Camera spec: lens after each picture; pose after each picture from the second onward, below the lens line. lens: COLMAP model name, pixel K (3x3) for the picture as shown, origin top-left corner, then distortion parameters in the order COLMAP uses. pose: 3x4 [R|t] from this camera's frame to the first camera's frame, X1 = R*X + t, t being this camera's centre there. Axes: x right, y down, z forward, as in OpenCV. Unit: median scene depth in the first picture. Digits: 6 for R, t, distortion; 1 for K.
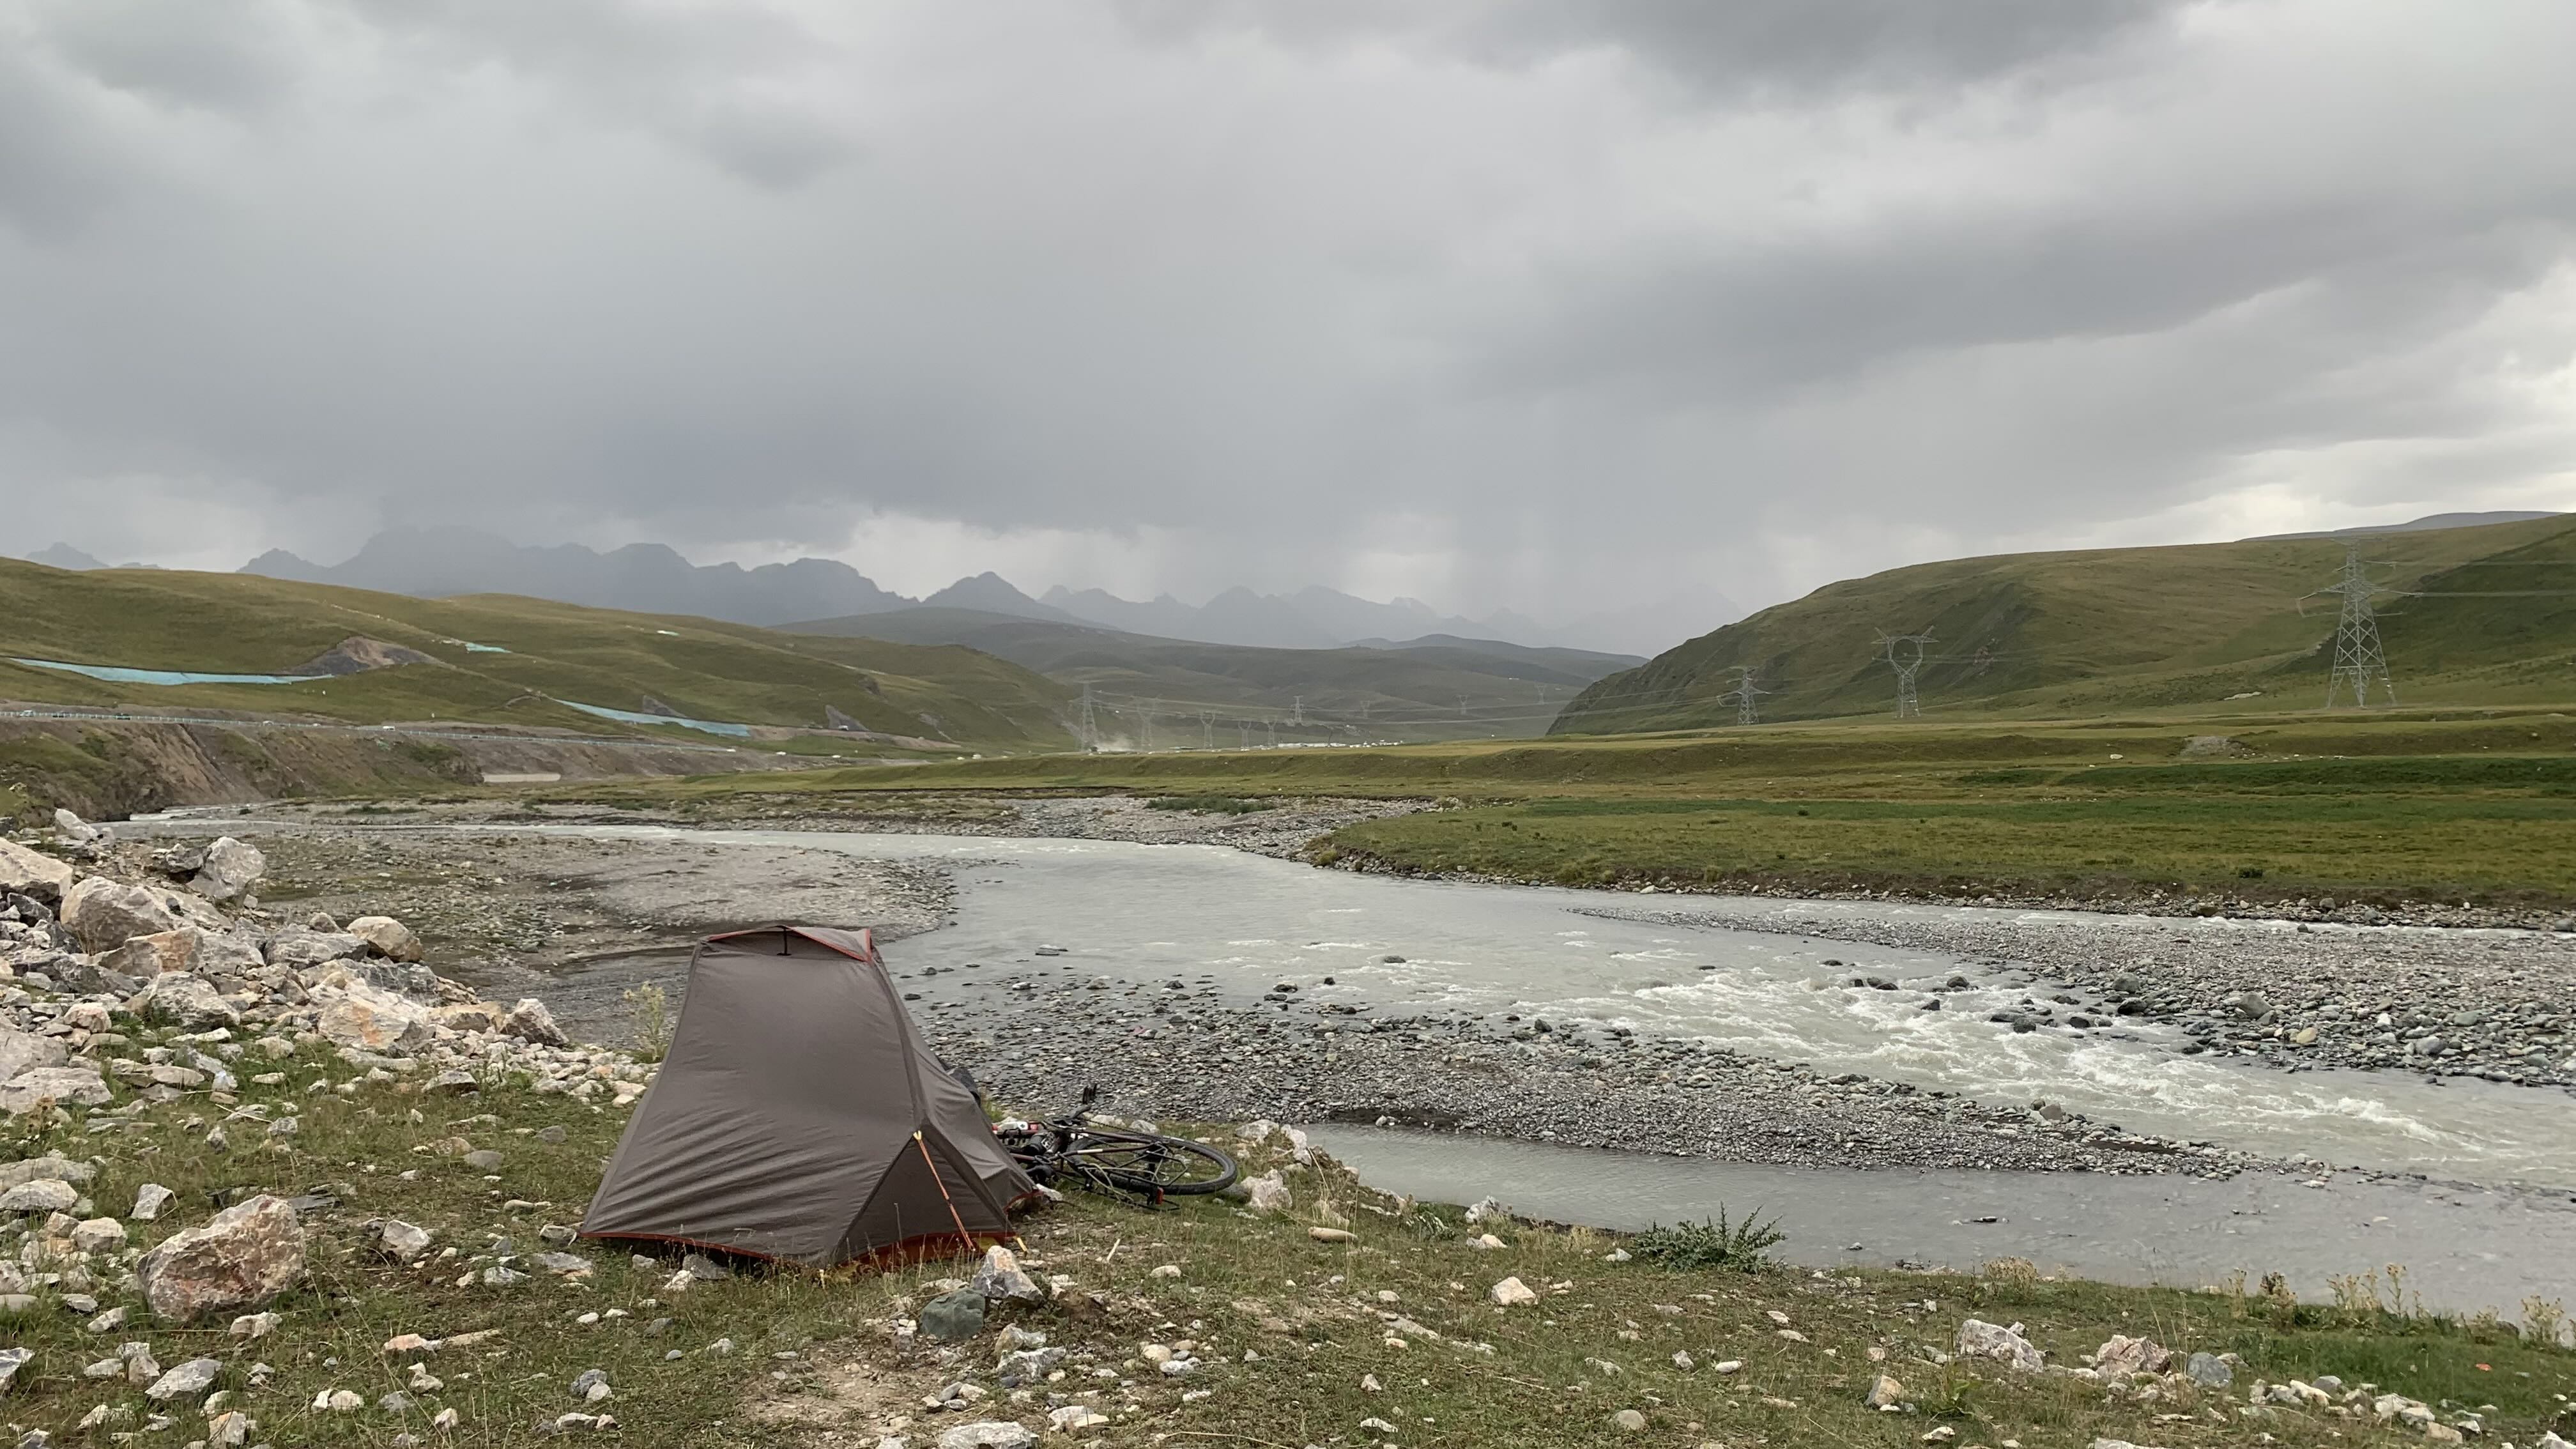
lens RADIAL K [[2020.4, 0, 1276.9], [0, 2020.4, 723.5], [0, 0, 1]] dist [0.088605, -0.110228]
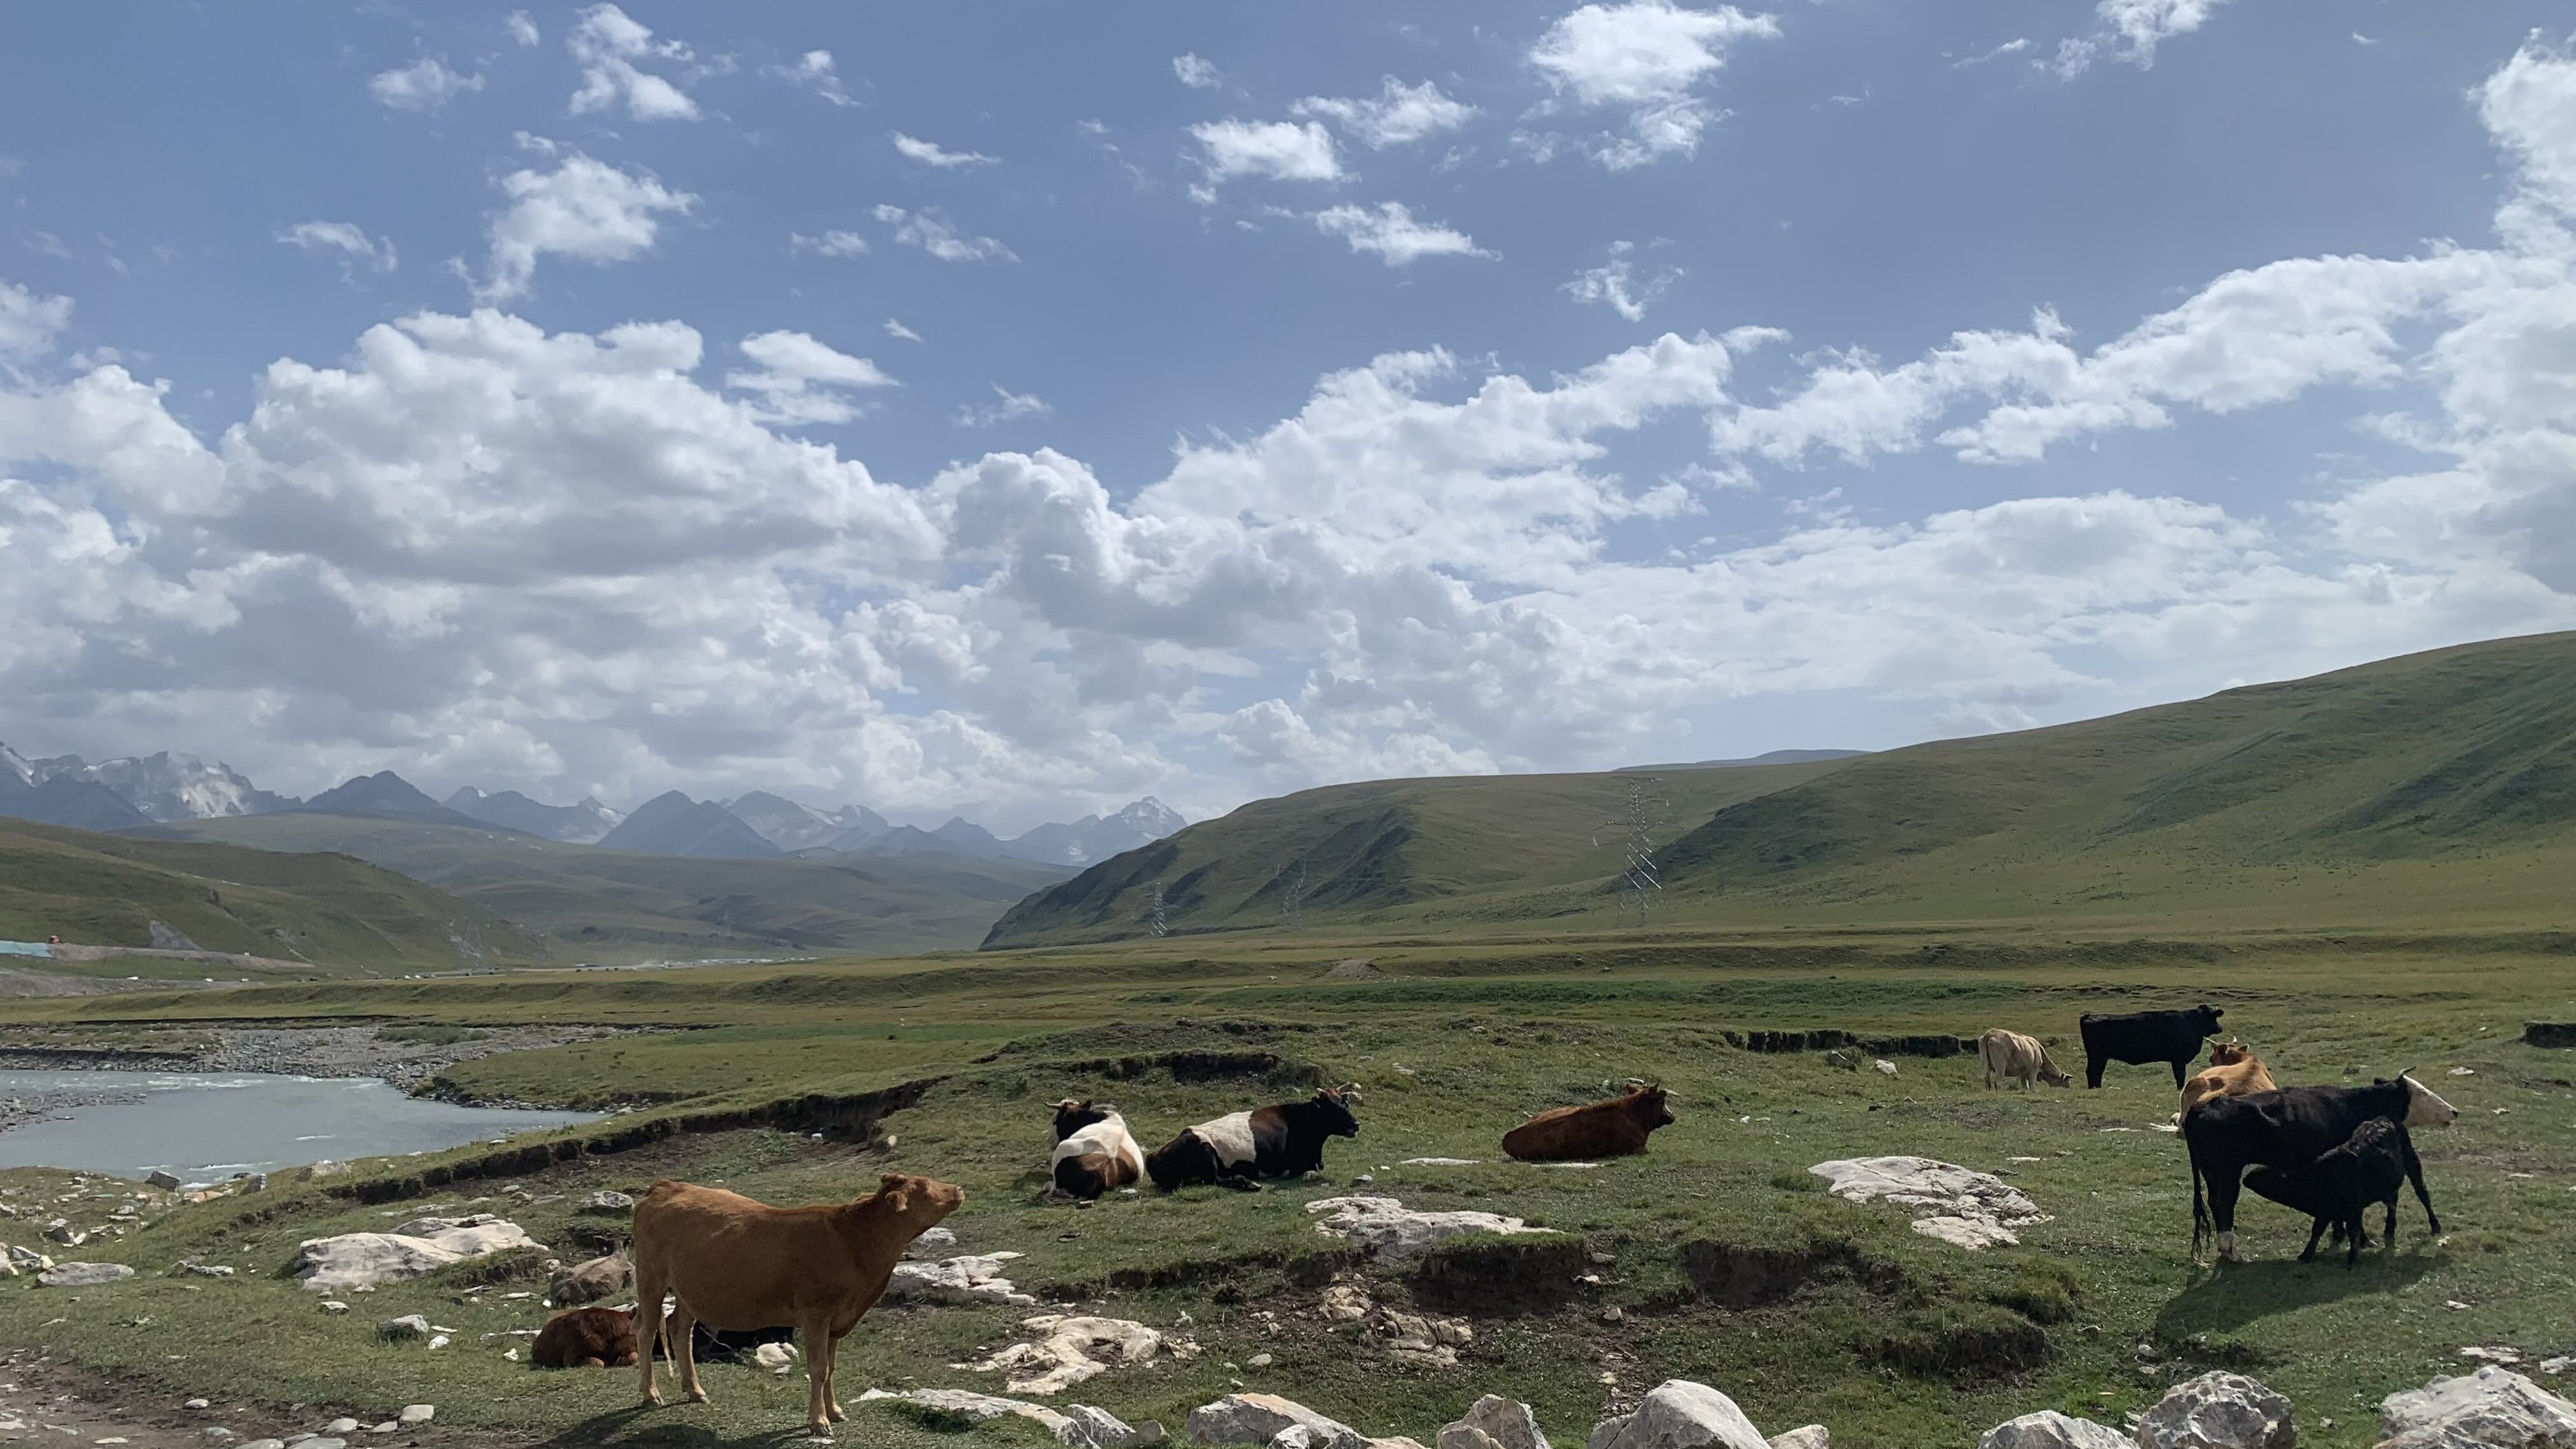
lens RADIAL K [[2020.4, 0, 1288.6], [0, 2020.4, 712.1], [0, 0, 1]] dist [0.088605, -0.110228]
pose [[0.963212, 0.029307, 0.267139, 0.159053], [0.000030, 0.994024, -0.109159, -0.013047], [-0.268742, 0.105151, 0.957456, -0.181123]]
